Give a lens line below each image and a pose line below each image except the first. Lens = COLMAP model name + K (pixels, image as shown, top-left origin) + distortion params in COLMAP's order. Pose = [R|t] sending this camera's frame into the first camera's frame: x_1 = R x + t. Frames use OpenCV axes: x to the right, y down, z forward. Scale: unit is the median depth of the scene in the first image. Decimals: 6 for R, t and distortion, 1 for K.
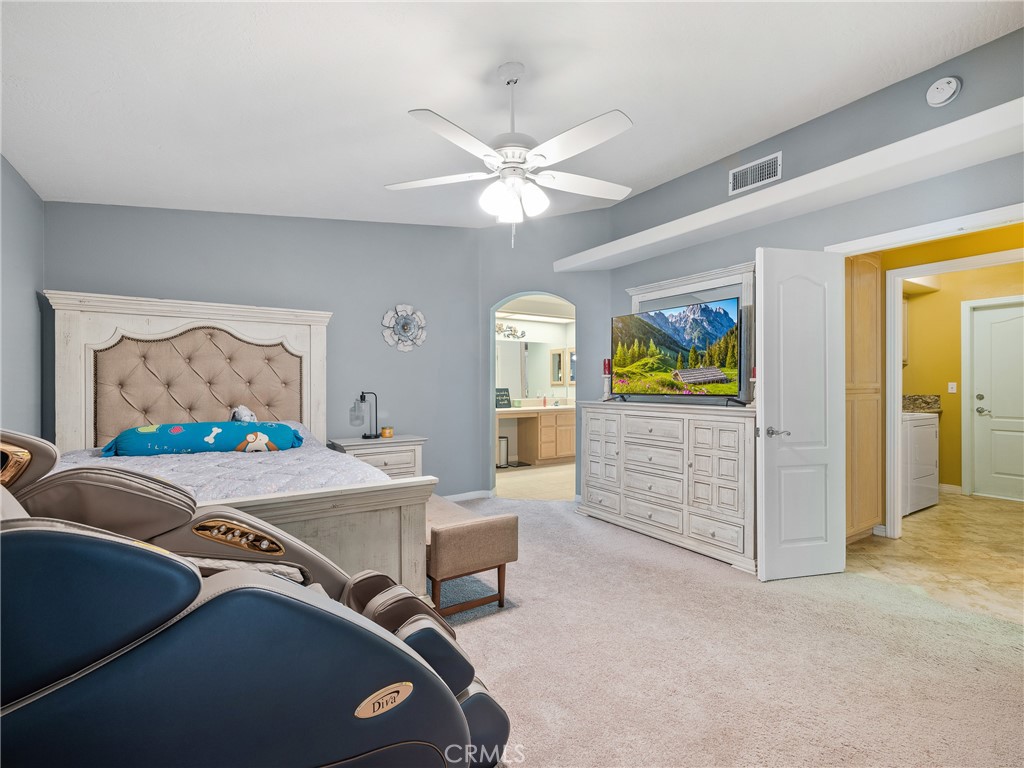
lens RADIAL K [[475.7, 0, 511.5], [0, 475.7, 383.1], [0, 0, 1]] dist [0.001380, -0.000675]
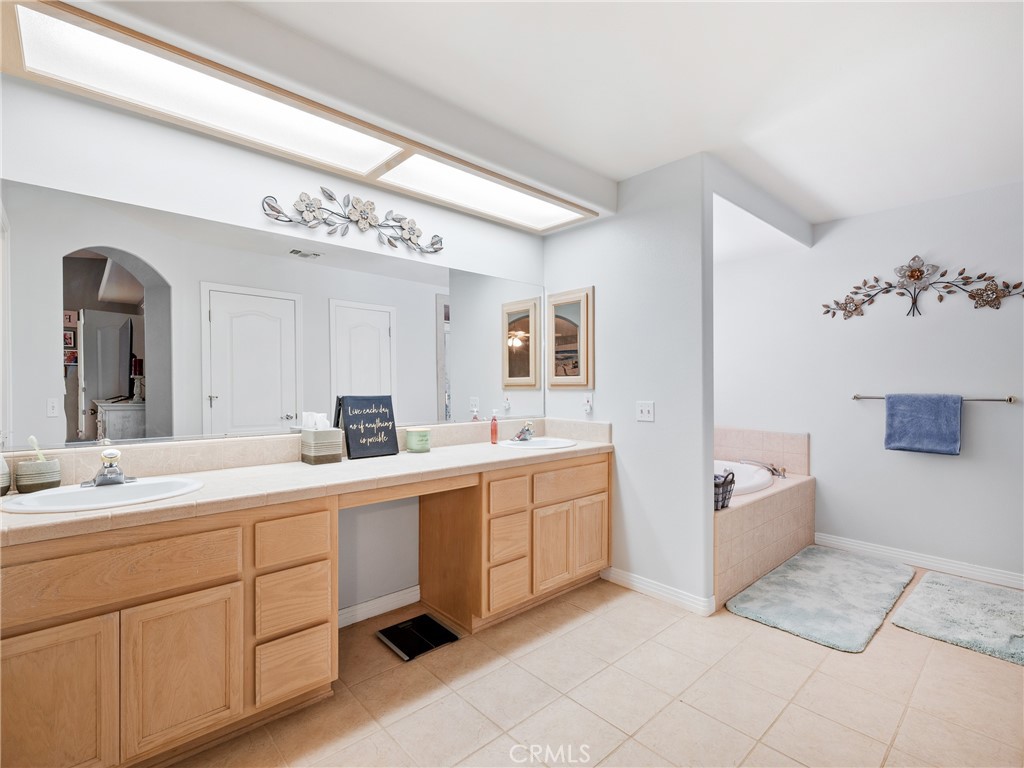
lens RADIAL K [[475.7, 0, 511.9], [0, 475.7, 385.3], [0, 0, 1]] dist [0.001380, -0.000675]
pose [[0.986574, 0.003644, 0.163273, 0.022933], [-0.004894, 0.999962, 0.007256, 0.000540], [-0.163241, -0.007958, 0.986554, 0.654101]]
